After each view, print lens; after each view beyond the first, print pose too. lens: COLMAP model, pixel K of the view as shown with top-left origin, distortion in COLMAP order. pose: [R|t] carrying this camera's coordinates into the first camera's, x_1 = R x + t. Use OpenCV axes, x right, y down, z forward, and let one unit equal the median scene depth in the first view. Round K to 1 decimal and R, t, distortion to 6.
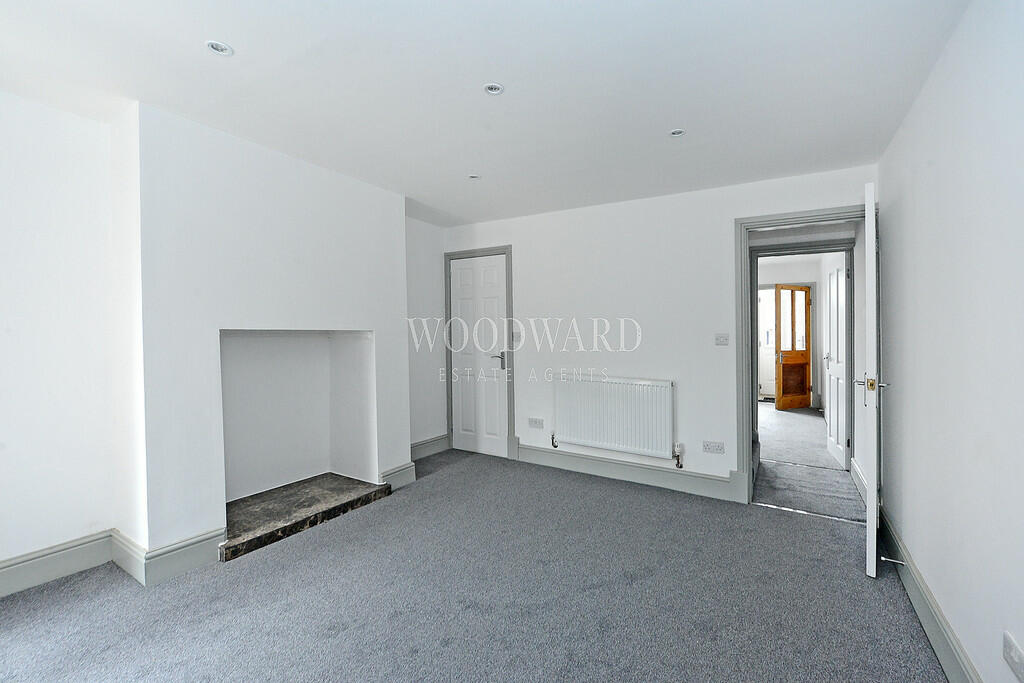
lens RADIAL K [[418.6, 0, 518.0], [0, 418.6, 337.5], [0, 0, 1]] dist [-0.006633, -0.001530]
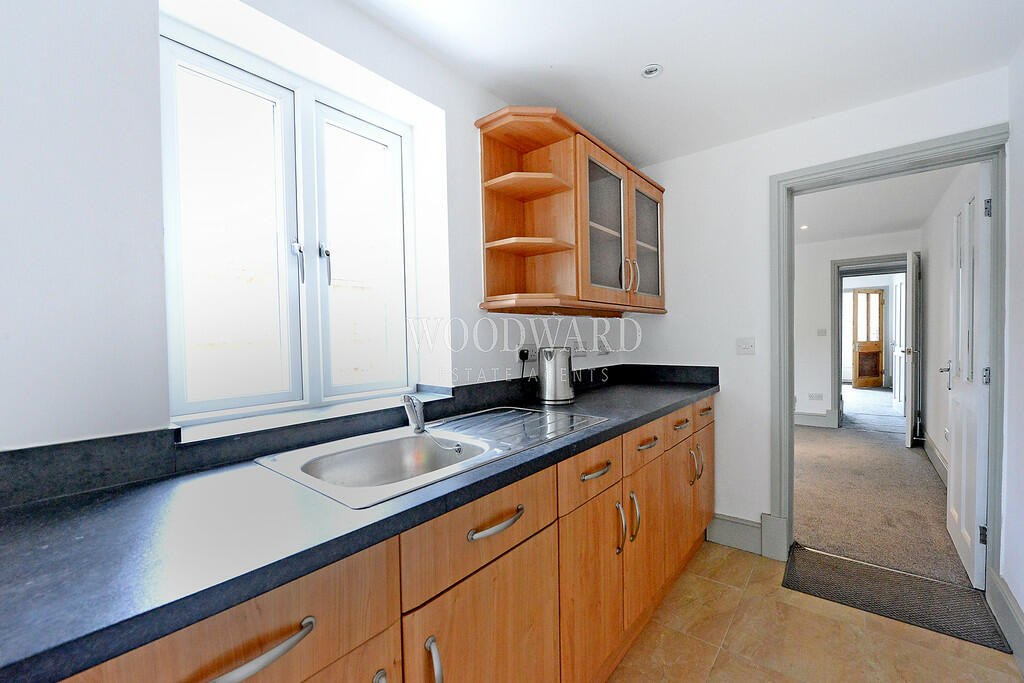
lens RADIAL K [[418.6, 0, 527.7], [0, 418.6, 350.8], [0, 0, 1]] dist [-0.006633, -0.001530]
pose [[0.994519, -0.013072, -0.103731, -0.236745], [0.016215, 0.999433, 0.029513, 0.006252], [0.103286, -0.031034, 0.994167, -0.363857]]
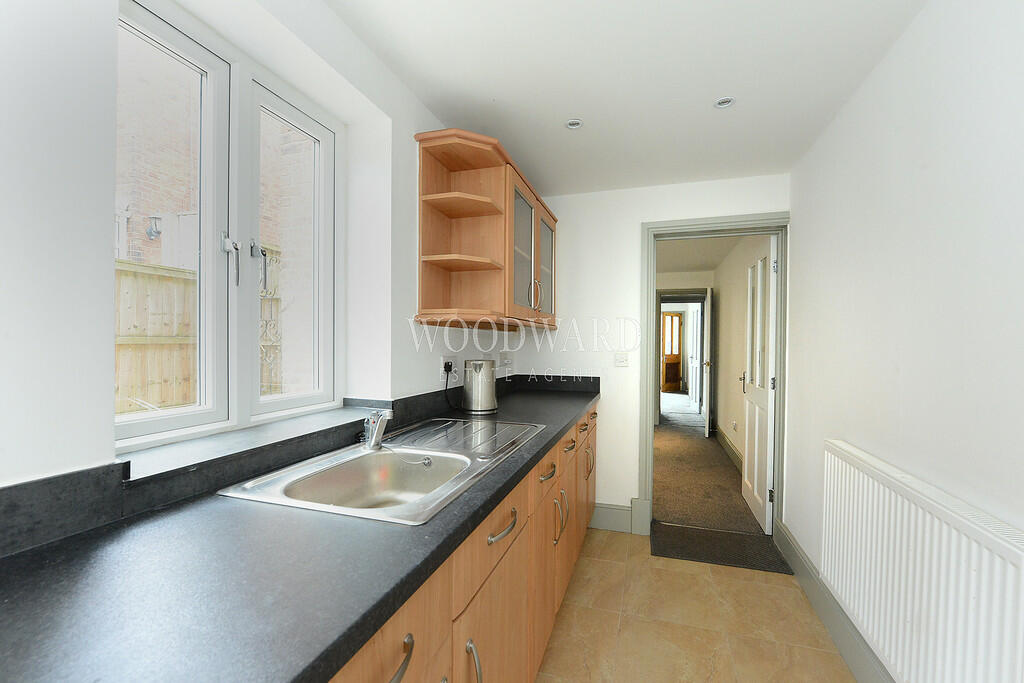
lens RADIAL K [[418.6, 0, 530.8], [0, 418.6, 351.3], [0, 0, 1]] dist [-0.006633, -0.001530]
pose [[0.960664, 0.005975, 0.277649, -0.294816], [-0.010685, 0.999823, 0.015454, 0.001454], [-0.277508, -0.017813, 0.960558, -0.376131]]
